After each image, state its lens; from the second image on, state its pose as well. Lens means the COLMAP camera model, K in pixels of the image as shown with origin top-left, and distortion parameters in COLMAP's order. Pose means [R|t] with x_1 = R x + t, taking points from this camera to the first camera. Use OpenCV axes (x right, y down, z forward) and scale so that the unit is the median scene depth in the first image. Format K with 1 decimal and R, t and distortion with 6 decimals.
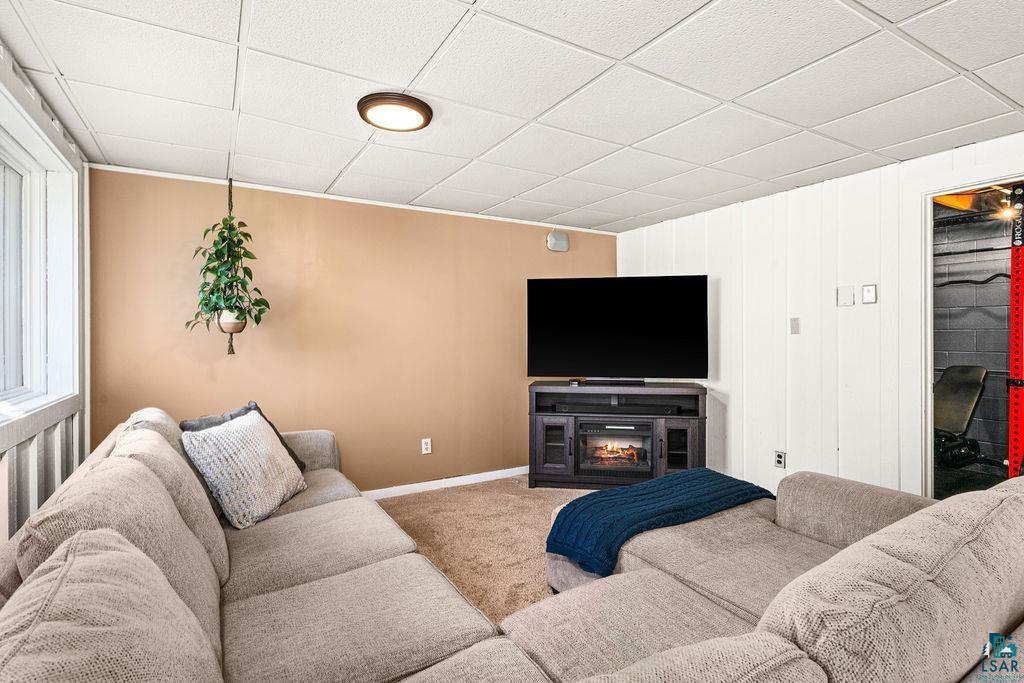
lens RADIAL K [[496.5, 0, 509.9], [0, 496.5, 337.6], [0, 0, 1]] dist [-0.011200, 0.001940]
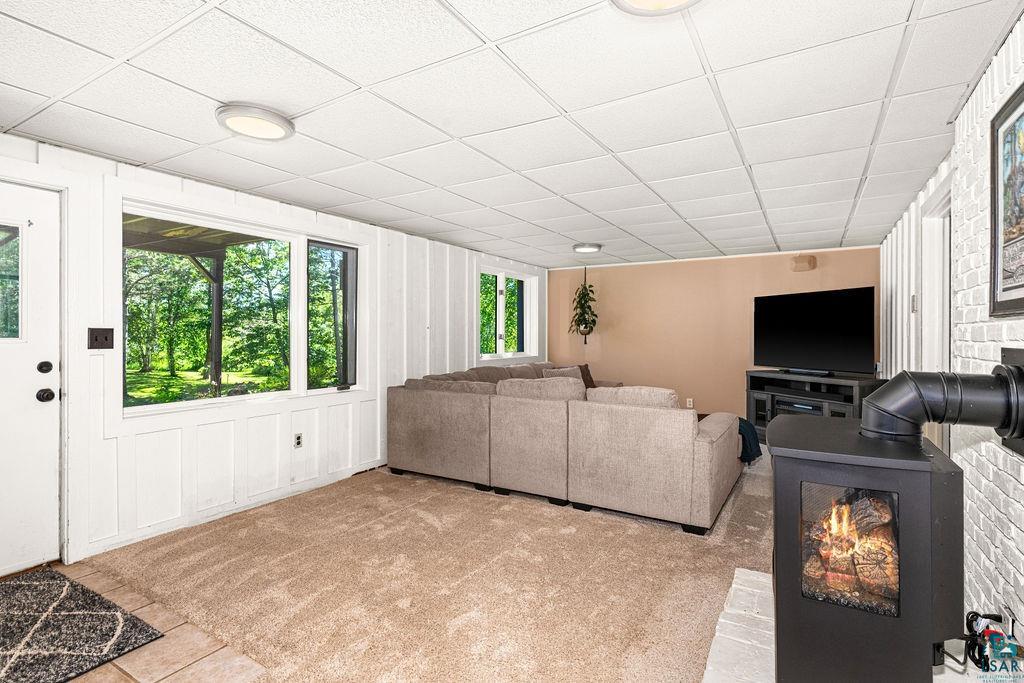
lens RADIAL K [[496.5, 0, 511.4], [0, 496.5, 337.8], [0, 0, 1]] dist [-0.011200, 0.001940]
pose [[0.478100, 0.006628, -0.878281, 0.997540], [-0.014120, 0.999900, -0.000141, 0.009263], [0.878192, 0.012468, 0.478146, -0.308922]]
